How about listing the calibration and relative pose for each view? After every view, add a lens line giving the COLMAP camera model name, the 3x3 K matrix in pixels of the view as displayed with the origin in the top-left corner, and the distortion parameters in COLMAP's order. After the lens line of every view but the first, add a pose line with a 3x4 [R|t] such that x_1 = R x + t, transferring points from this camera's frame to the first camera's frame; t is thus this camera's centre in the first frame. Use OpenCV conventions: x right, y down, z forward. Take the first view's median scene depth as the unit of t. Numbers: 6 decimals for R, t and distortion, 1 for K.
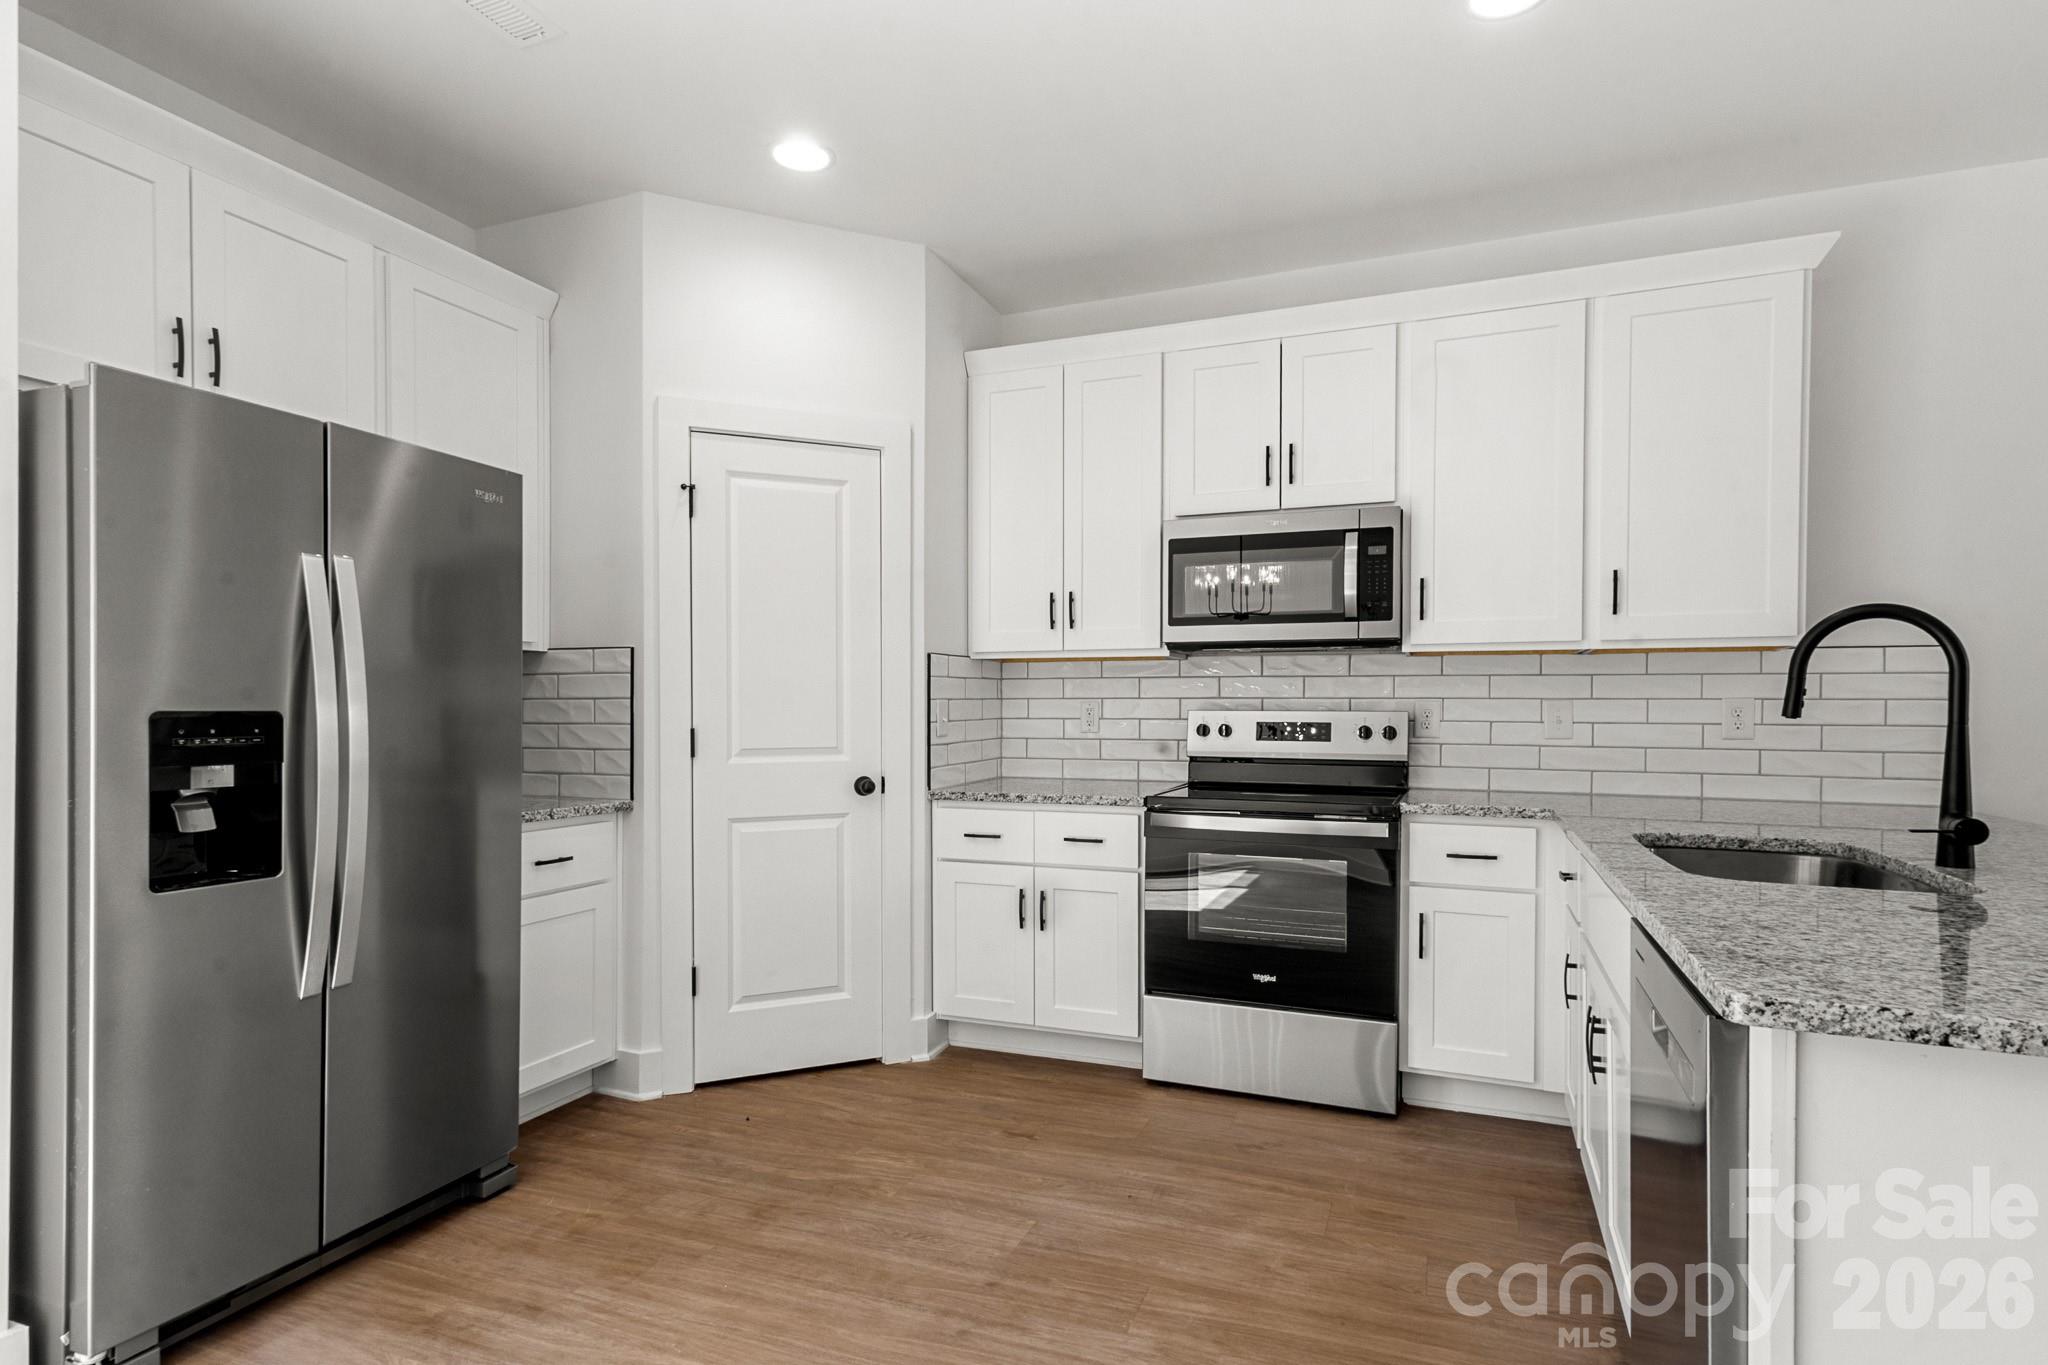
lens RADIAL K [[1058.3, 0, 1036.7], [0, 1058.3, 714.9], [0, 0, 1]] dist [0.006157, -0.000347]
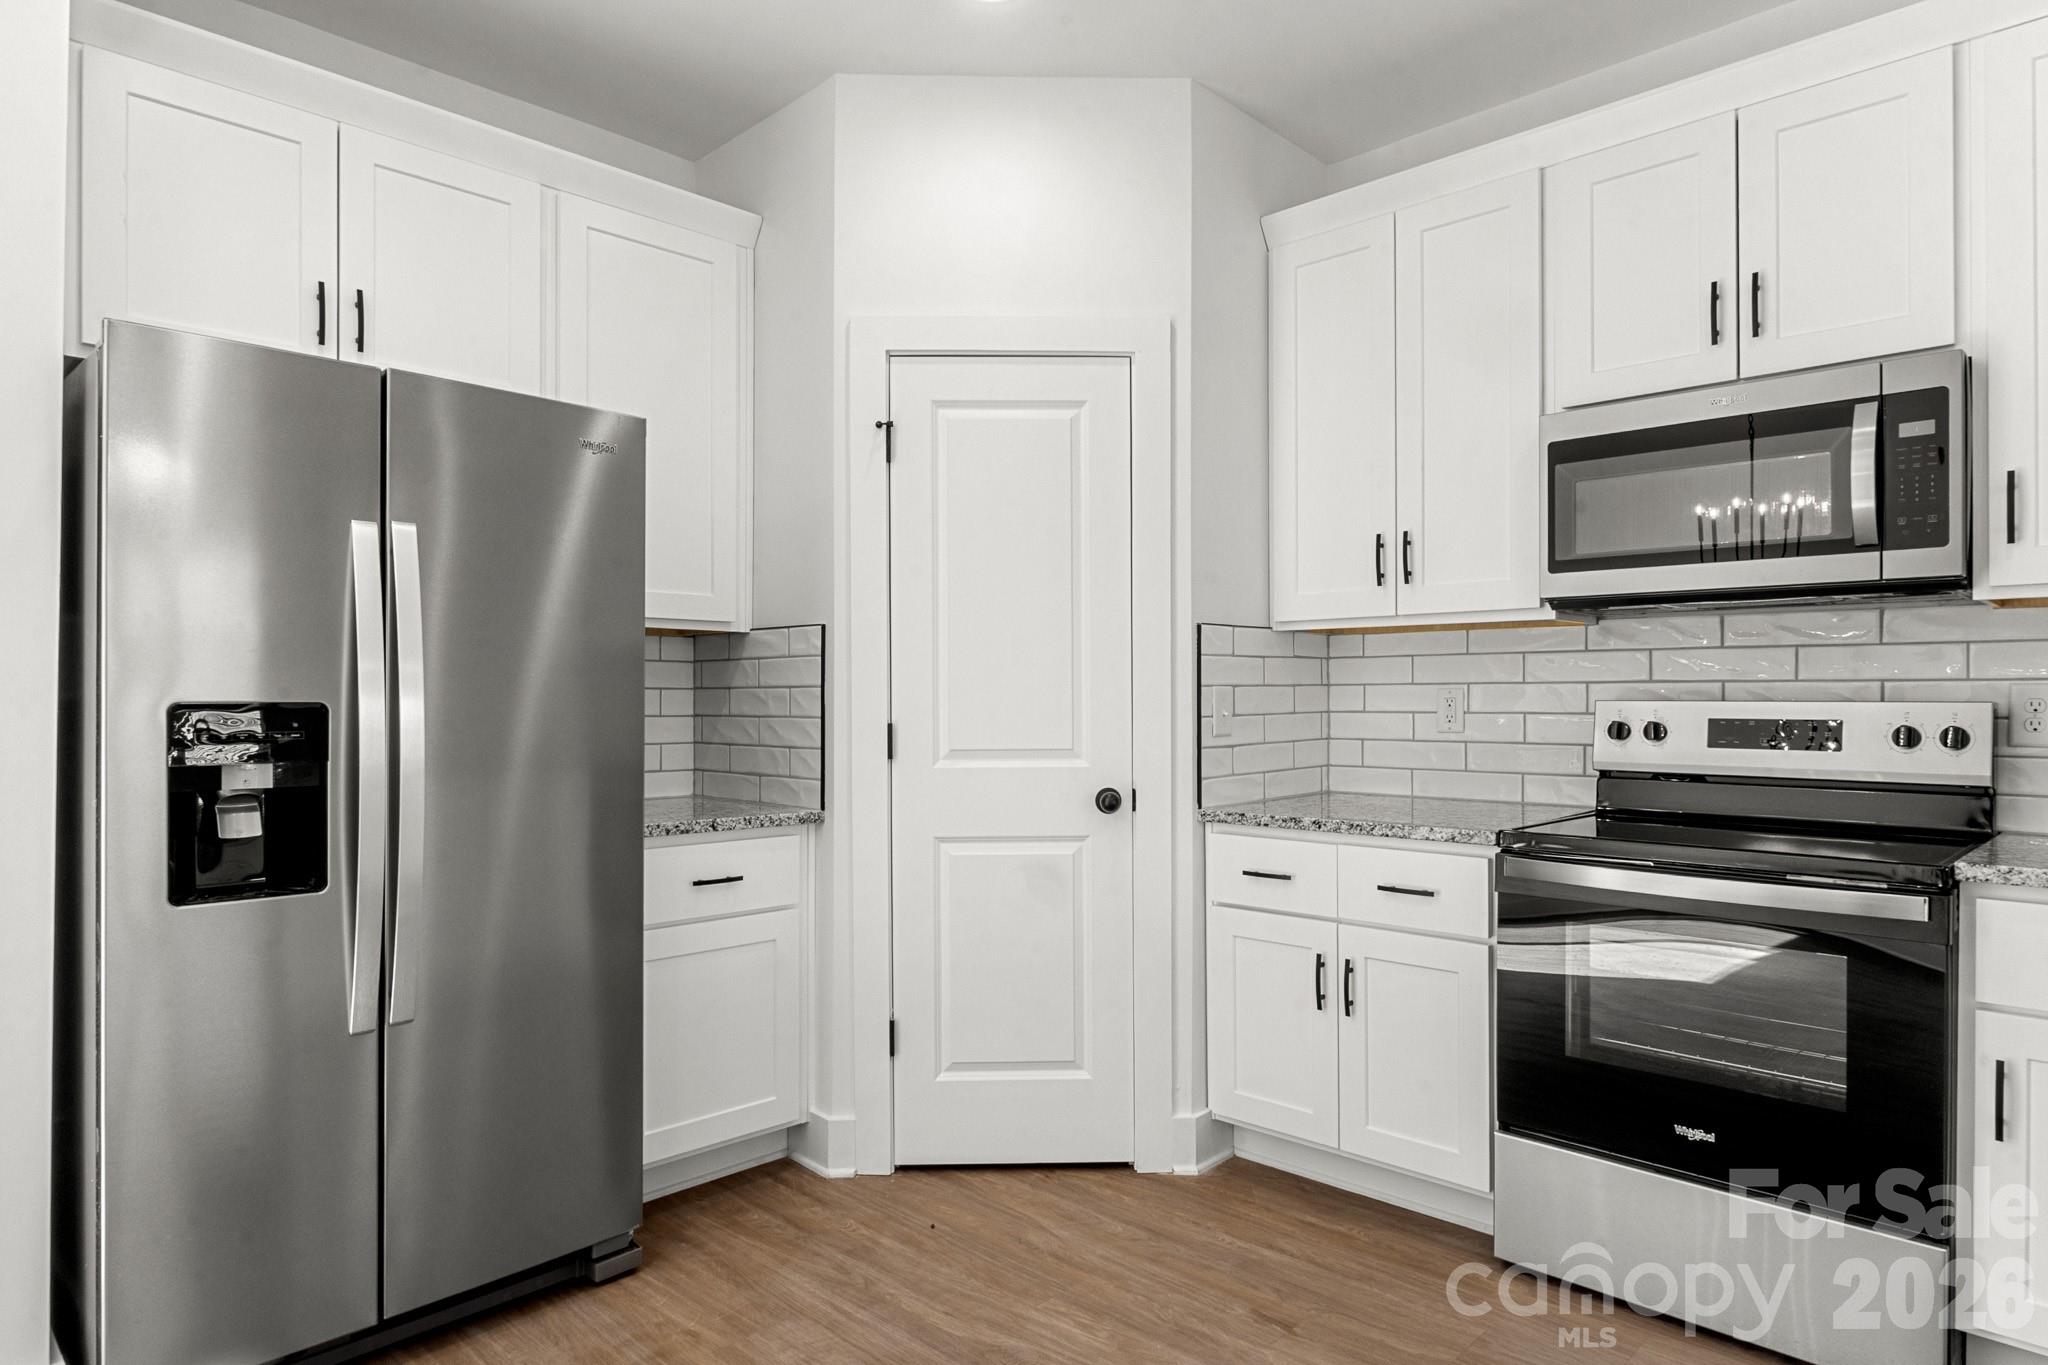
lens RADIAL K [[1198.2, 0, 1020.2], [0, 1198.2, 692.6], [0, 0, 1]] dist [-0.011824, 0.000789]
pose [[0.920621, -0.003577, -0.390441, 0.122135], [-0.000692, 0.999942, -0.010792, -0.000950], [0.390457, 0.010206, 0.920565, 0.199672]]
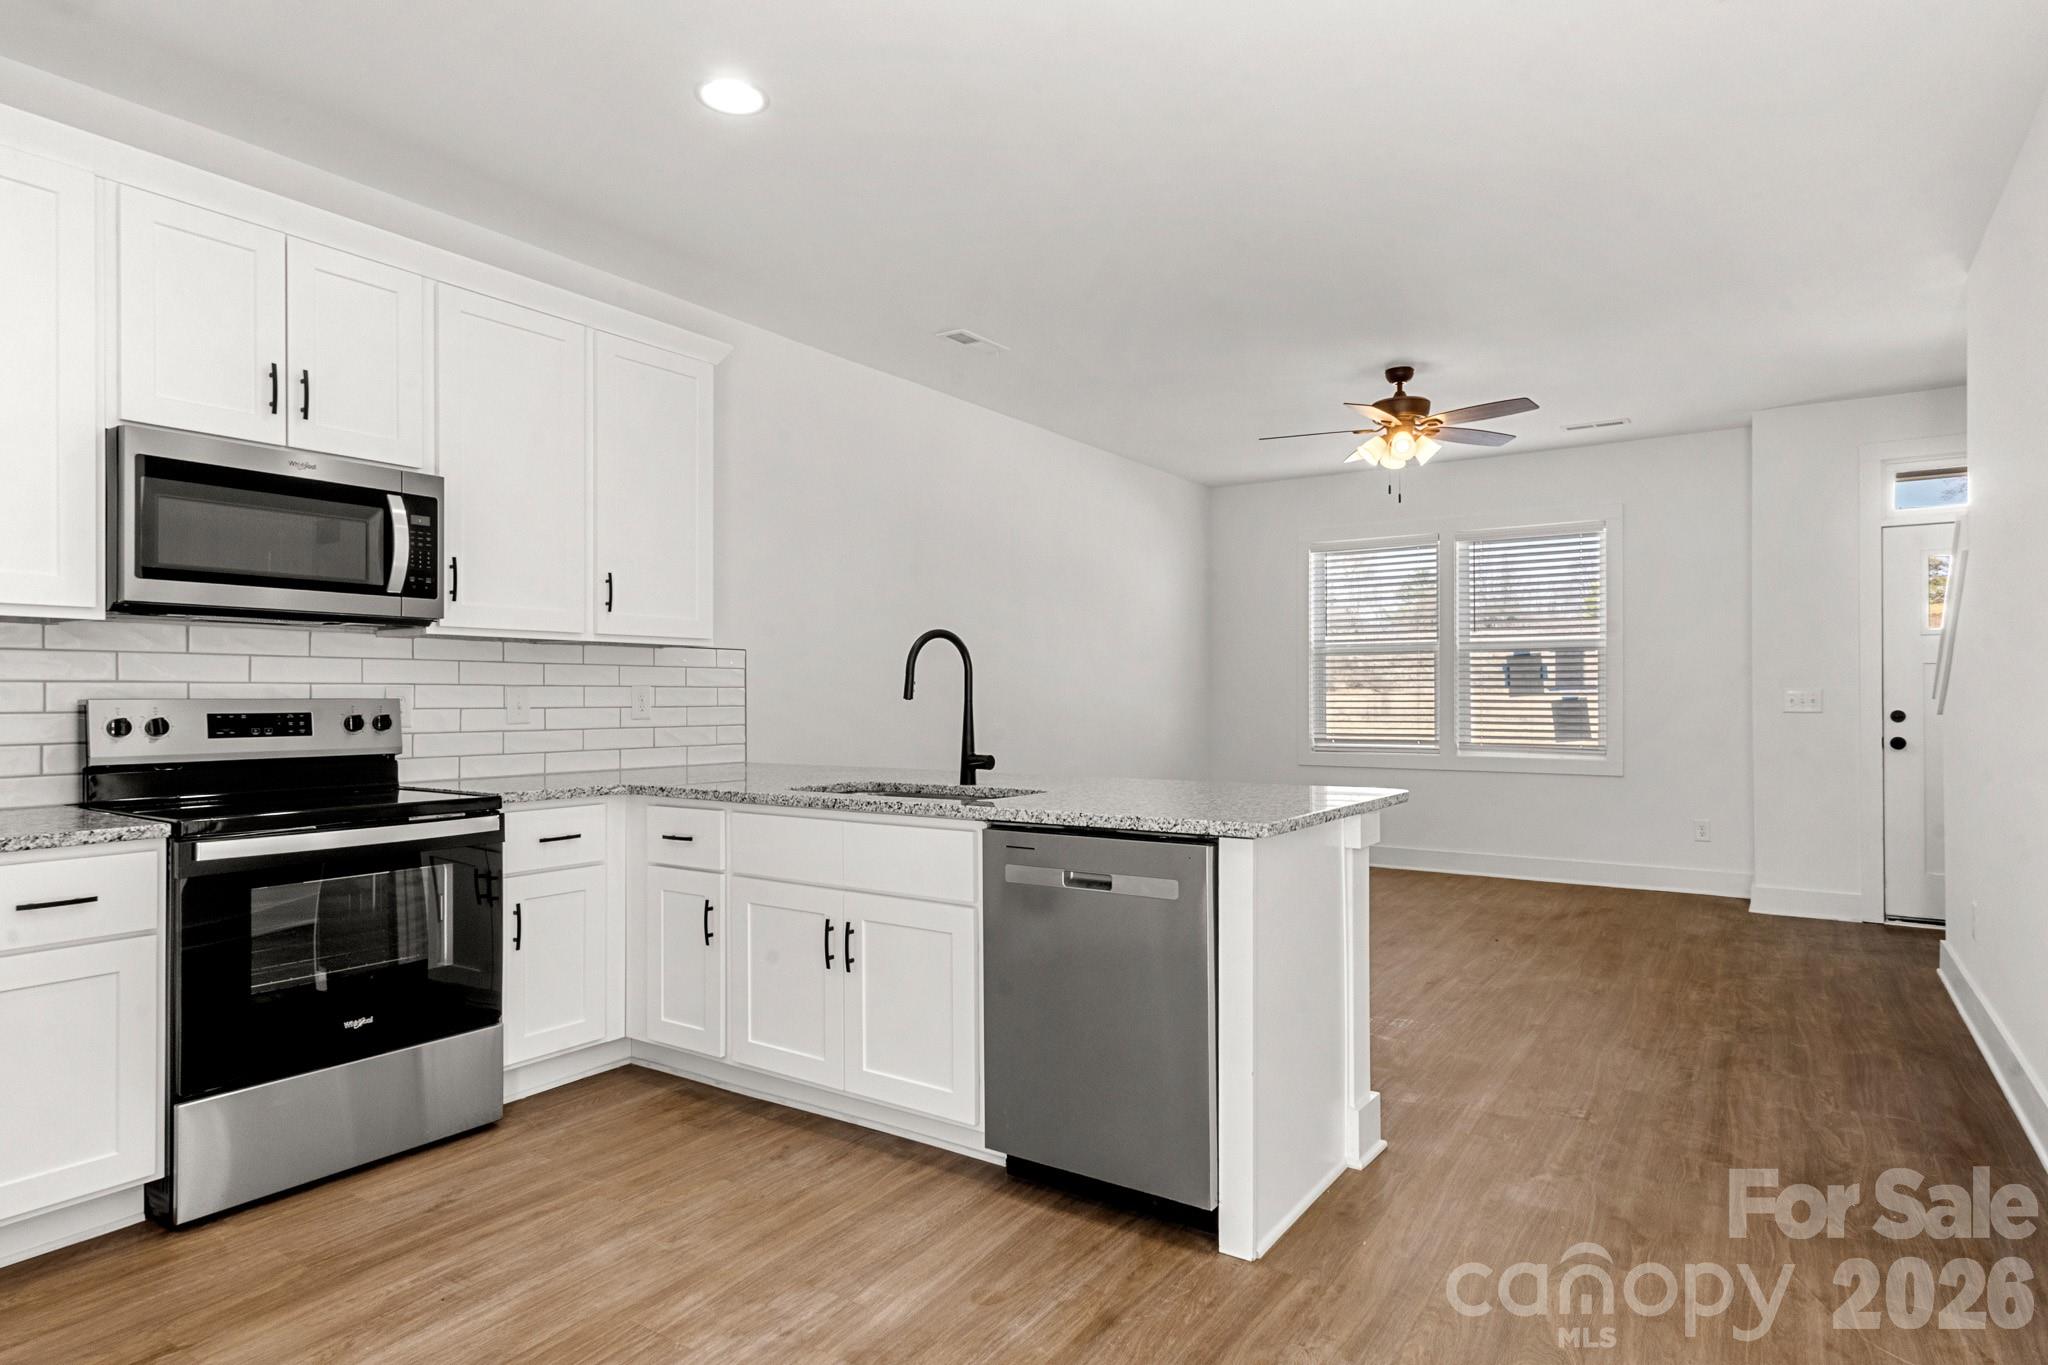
lens RADIAL K [[1120.1, 0, 1019.8], [0, 1120.1, 684.6], [0, 0, 1]] dist [0.000293, -0.000462]
pose [[0.215252, 0.005825, 0.976541, -0.514182], [0.009580, 0.999921, -0.008076, -0.002563], [-0.976512, 0.011094, 0.215179, 0.299723]]
